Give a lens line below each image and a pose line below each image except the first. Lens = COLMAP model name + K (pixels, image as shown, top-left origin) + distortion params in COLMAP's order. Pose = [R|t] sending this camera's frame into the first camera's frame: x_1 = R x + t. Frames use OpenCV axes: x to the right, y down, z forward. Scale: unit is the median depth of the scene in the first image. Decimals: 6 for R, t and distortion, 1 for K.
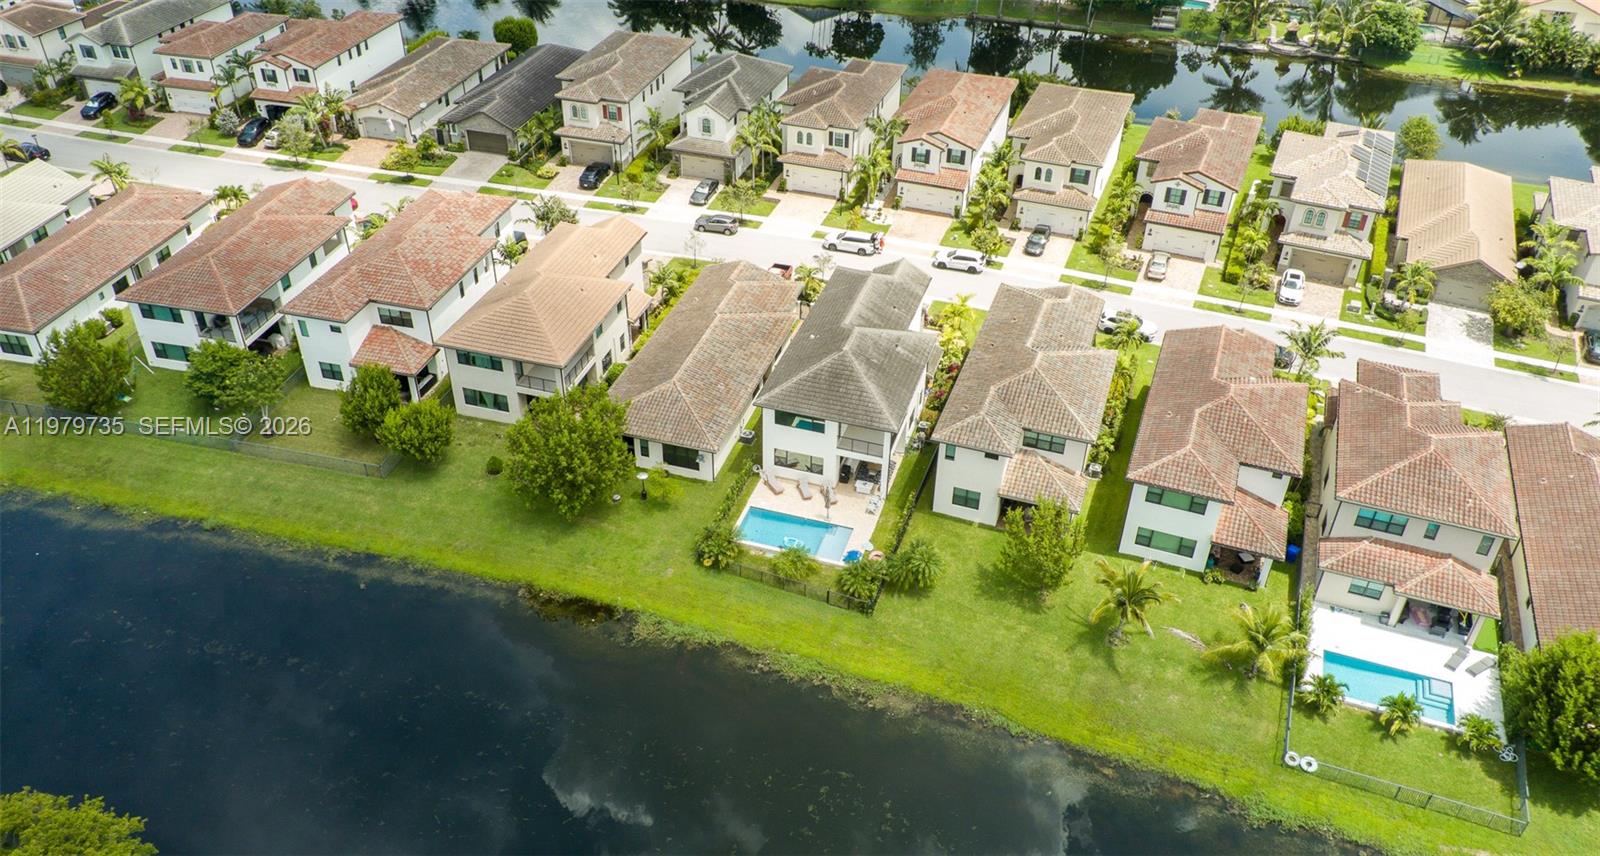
lens RADIAL K [[1203.4, 0, 796.6], [0, 1203.4, 429.2], [0, 0, 1]] dist [0.057525, -0.071524]
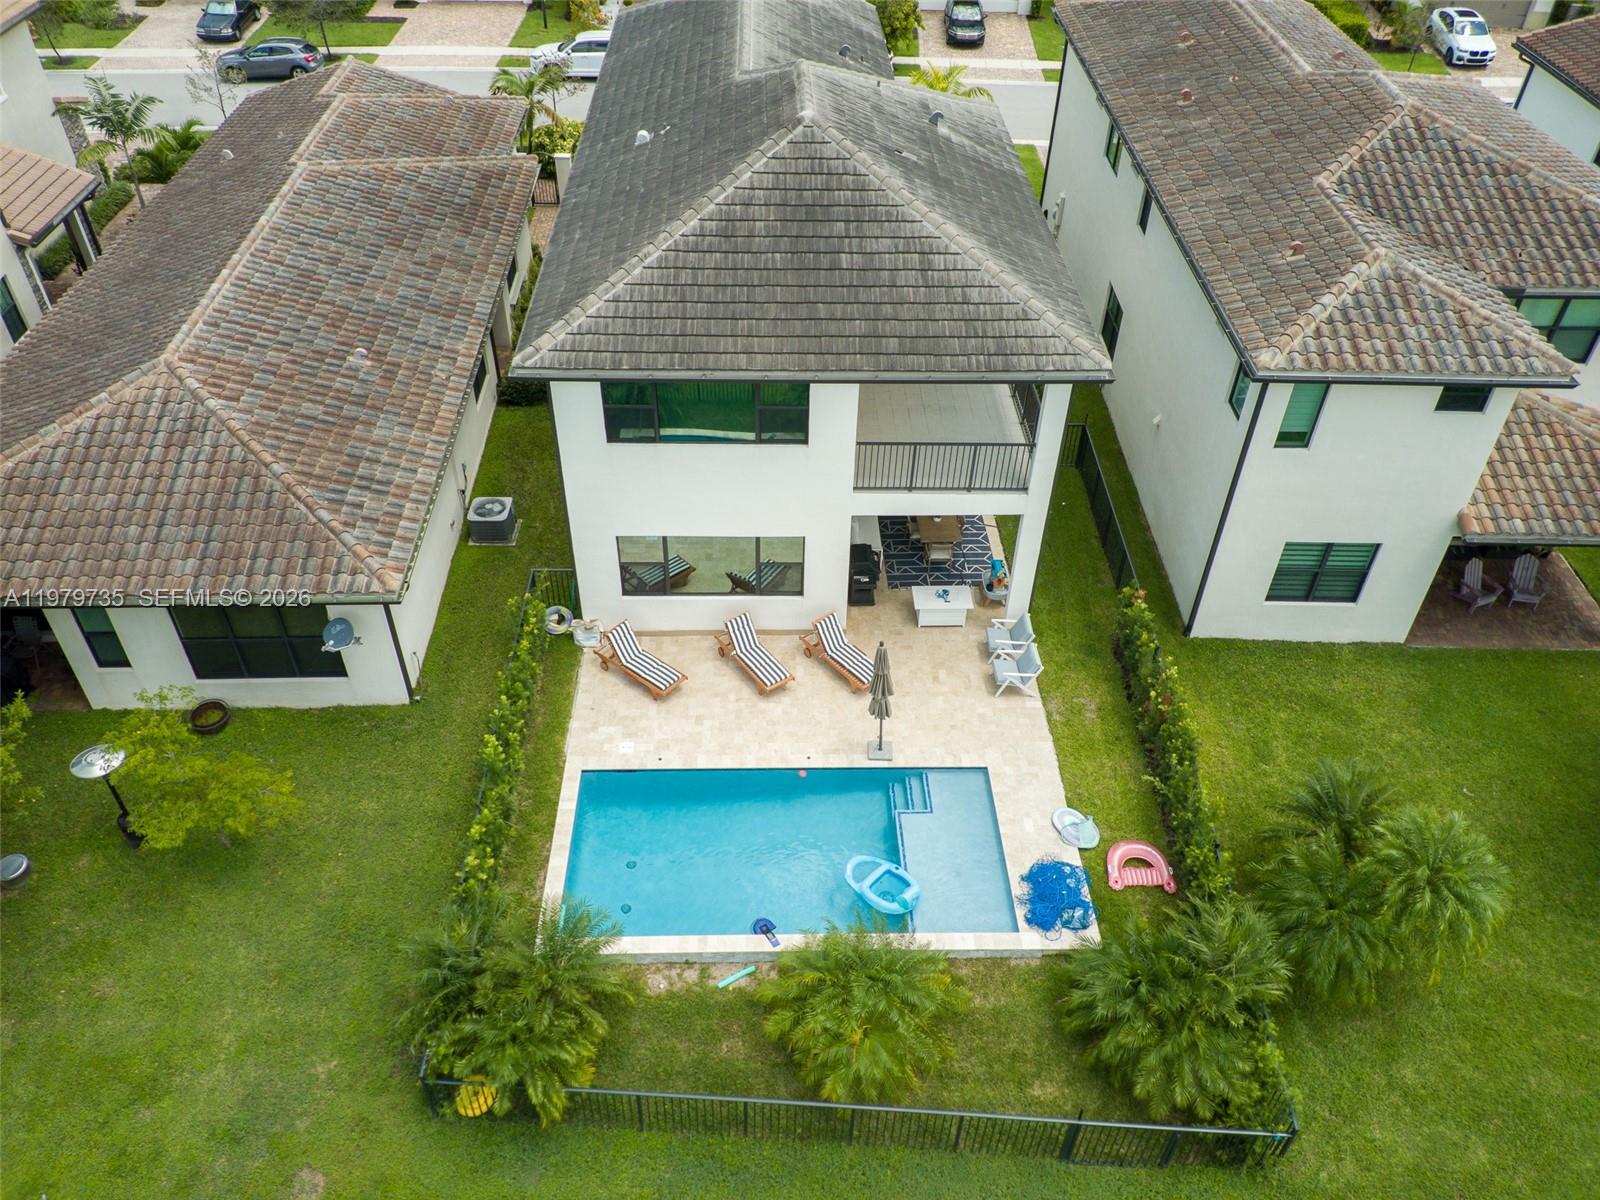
lens RADIAL K [[1196.7, 0, 801.5], [0, 1196.7, 609.1], [0, 0, 1]] dist [0.072335, -0.109403]
pose [[0.944937, -0.212674, 0.248723, -0.043378], [0.187262, 0.974705, 0.121997, 0.005714], [-0.268377, -0.068703, 0.960861, 0.629885]]
